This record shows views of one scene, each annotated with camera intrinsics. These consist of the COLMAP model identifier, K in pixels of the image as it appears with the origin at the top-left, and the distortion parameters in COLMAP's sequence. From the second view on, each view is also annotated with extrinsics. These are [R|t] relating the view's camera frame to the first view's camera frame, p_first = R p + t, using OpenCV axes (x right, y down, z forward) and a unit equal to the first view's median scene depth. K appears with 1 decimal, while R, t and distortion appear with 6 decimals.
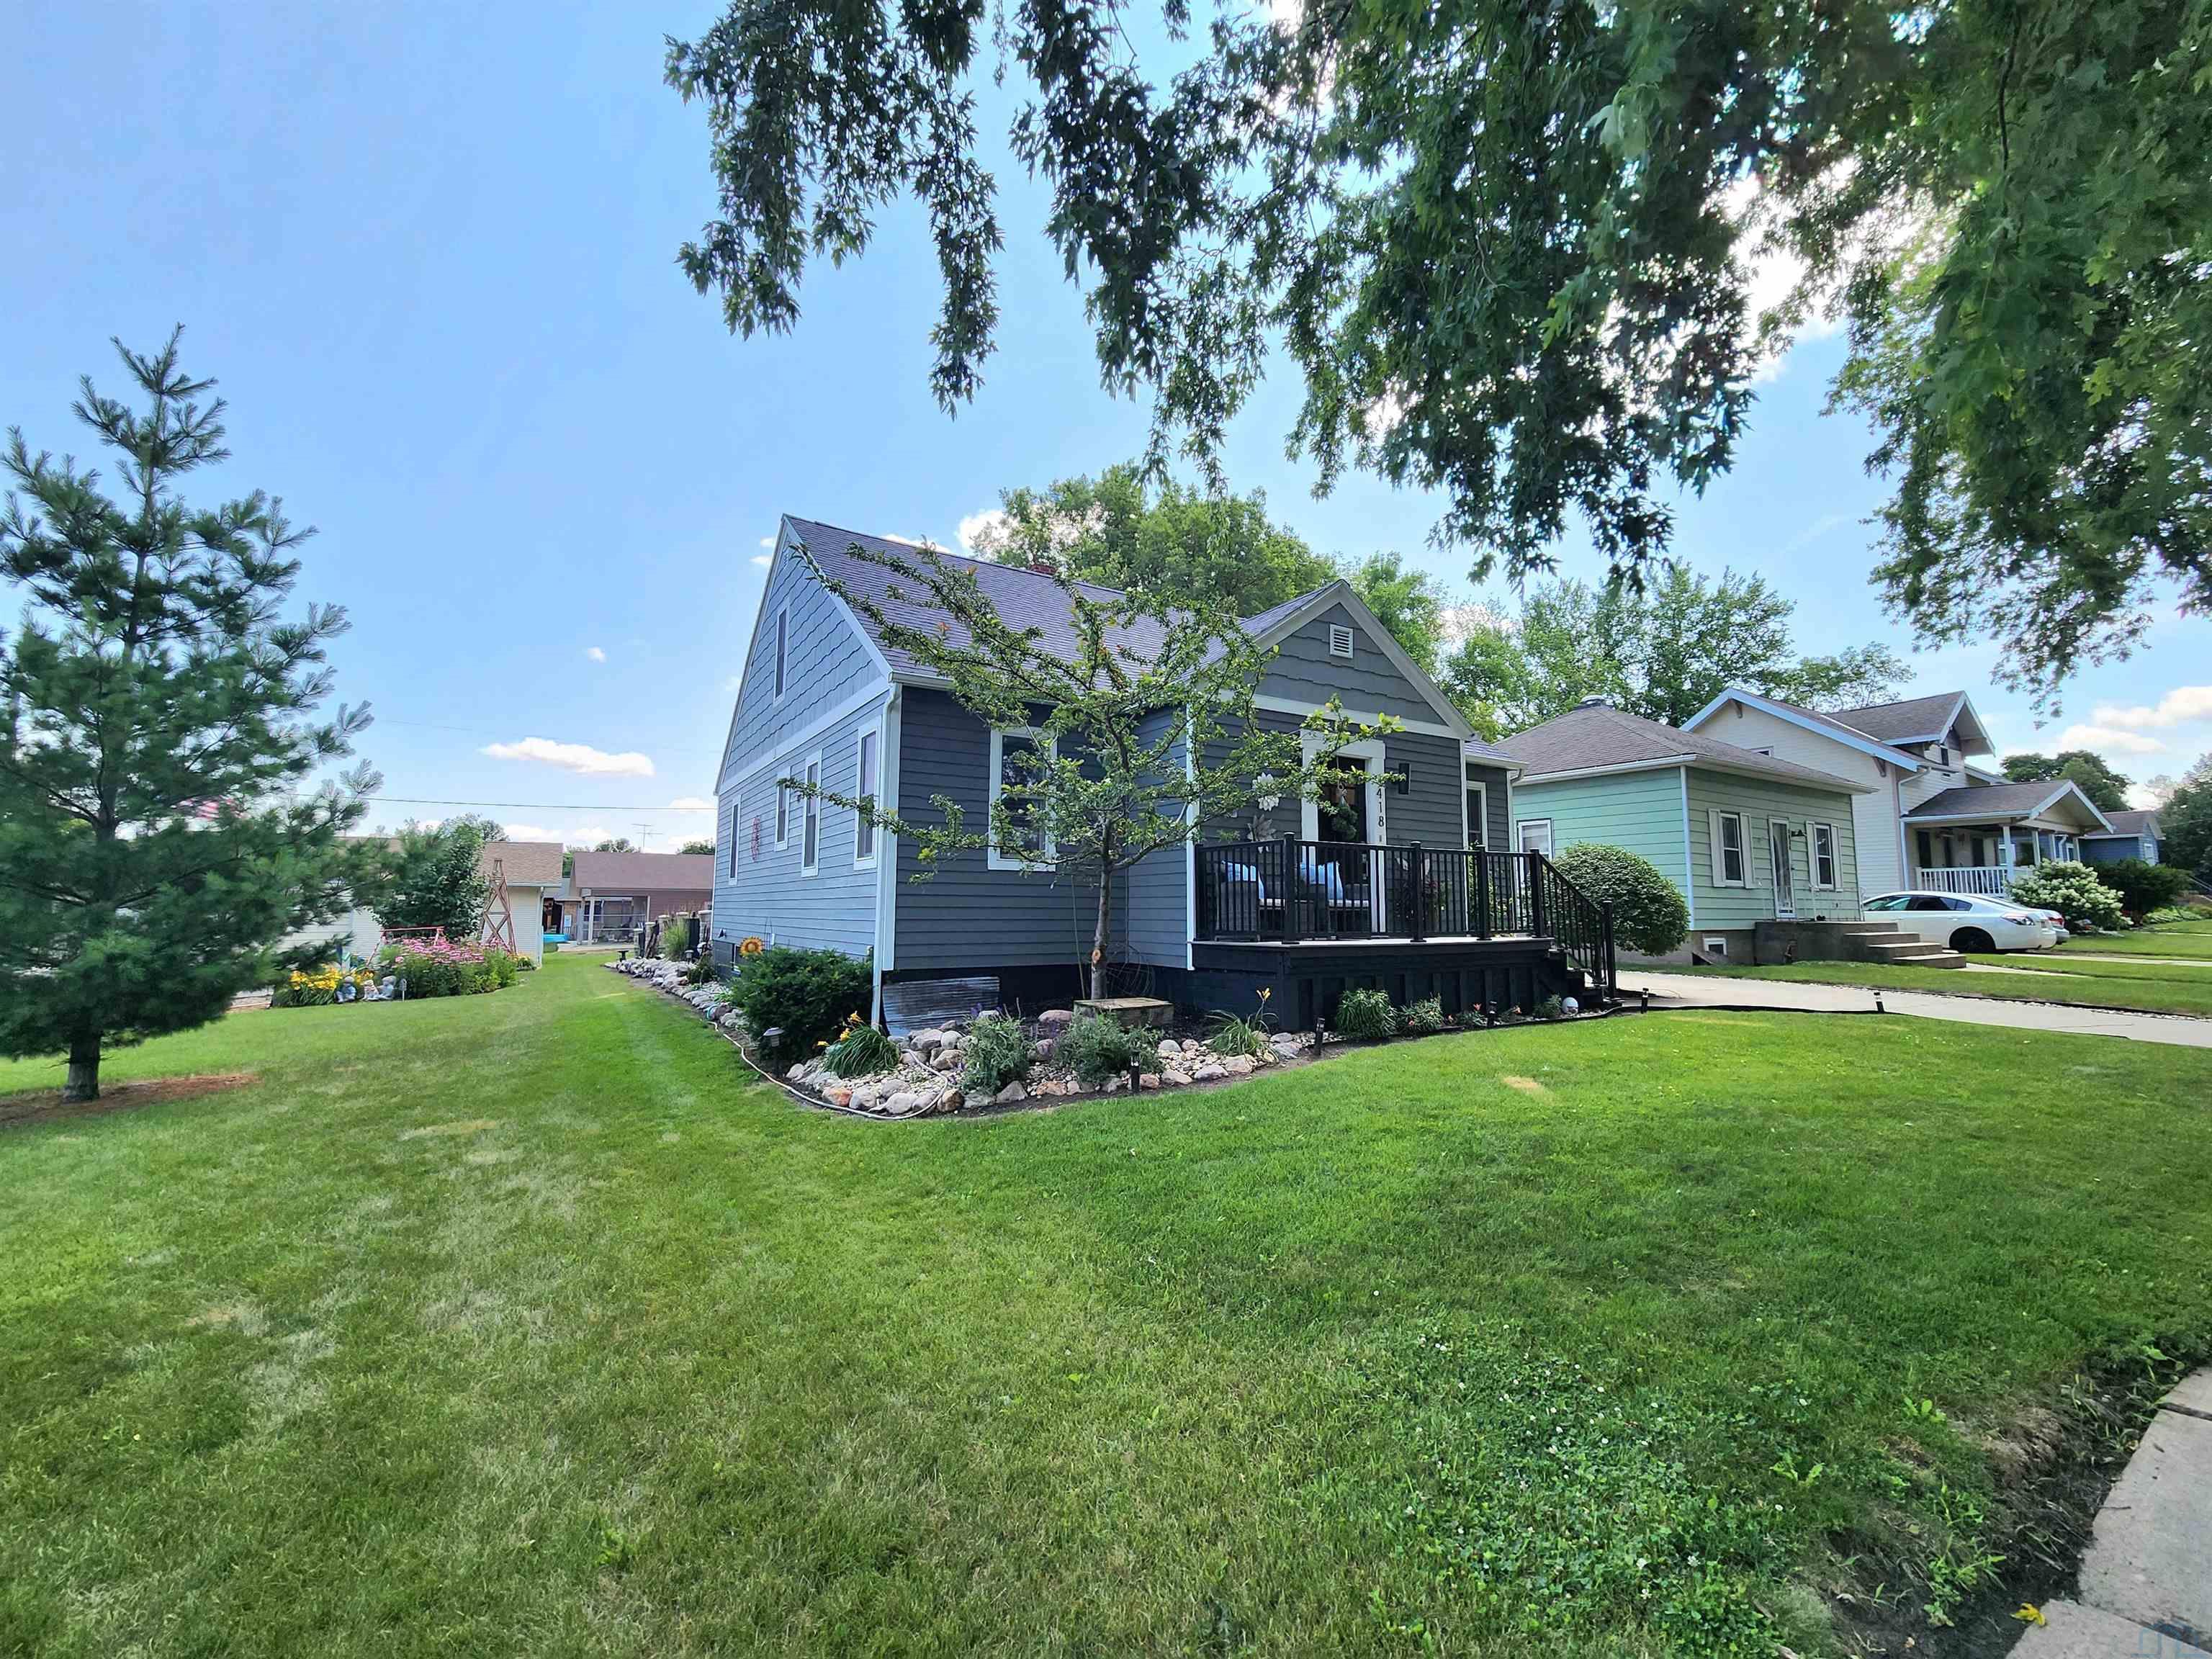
lens RADIAL K [[910.0, 0, 1111.2], [0, 910.0, 824.5], [0, 0, 1]] dist [0.004476, -0.003912]
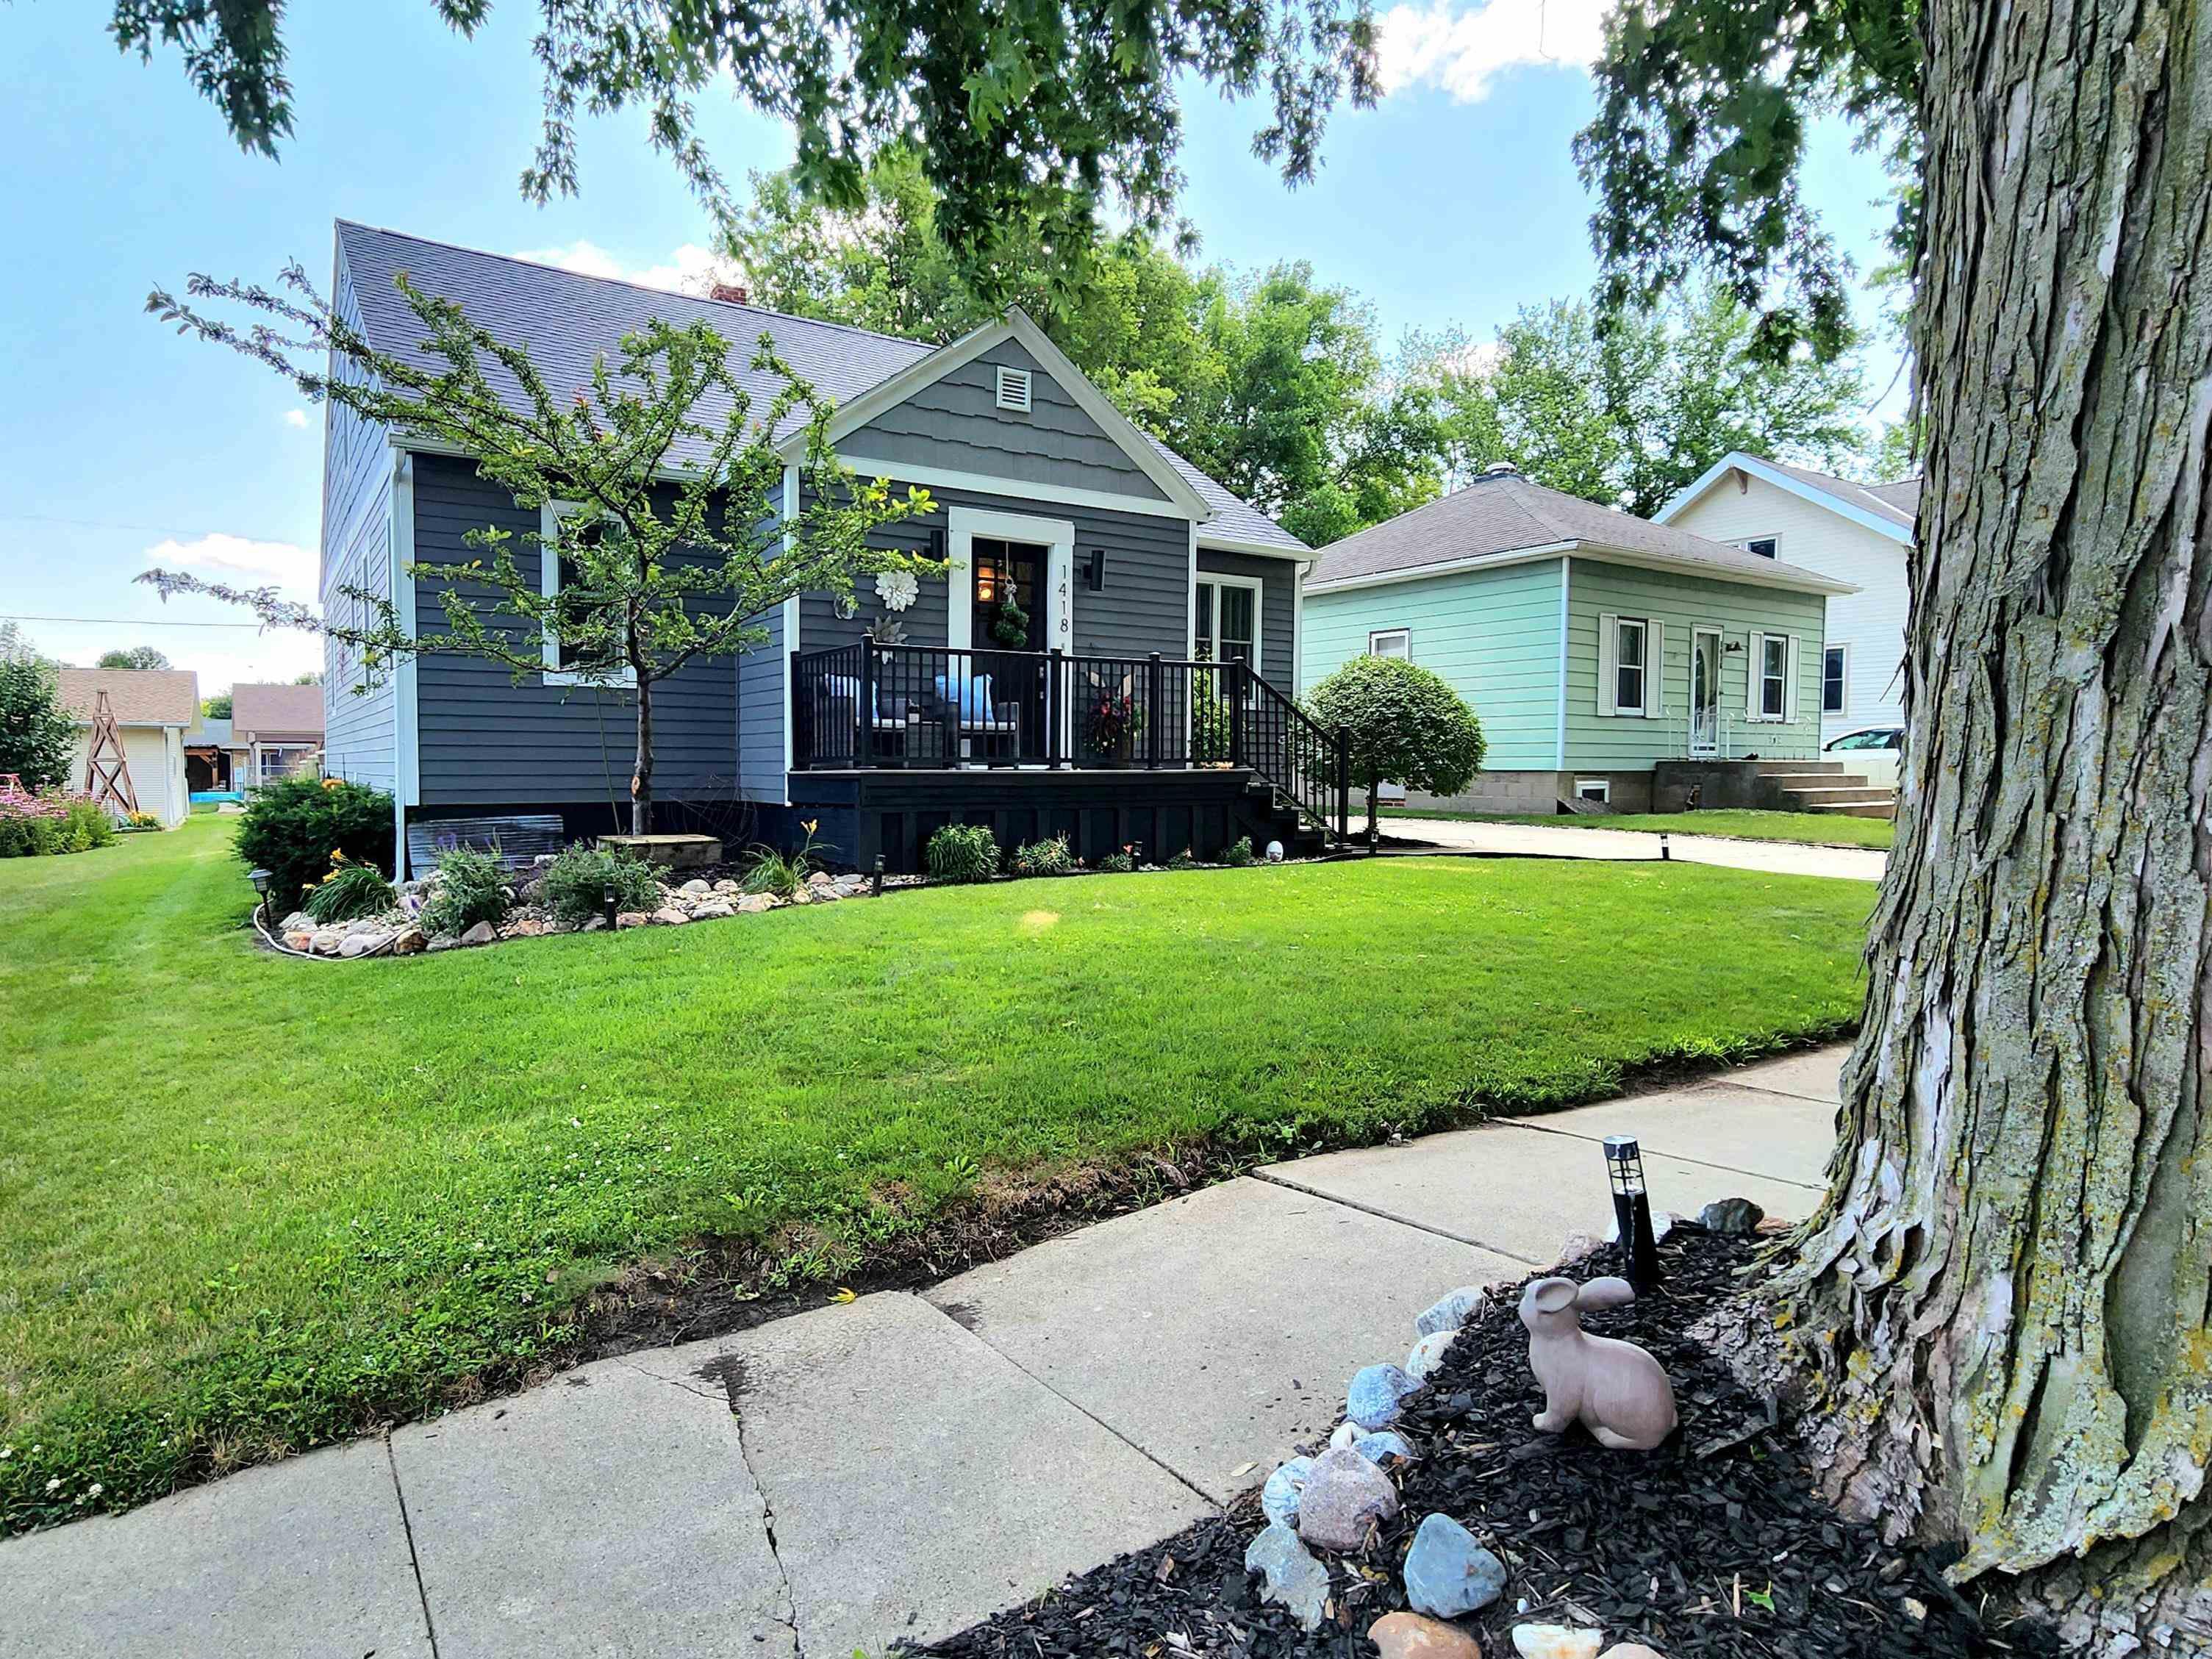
lens RADIAL K [[1265.7, 0, 1100.4], [0, 1265.7, 843.8], [0, 0, 1]] dist [-0.014030, -0.000022]
pose [[0.999954, -0.001372, -0.009445, 0.333079], [0.002747, 0.989111, 0.147149, 0.022866], [0.009141, -0.147168, 0.989069, -0.117408]]
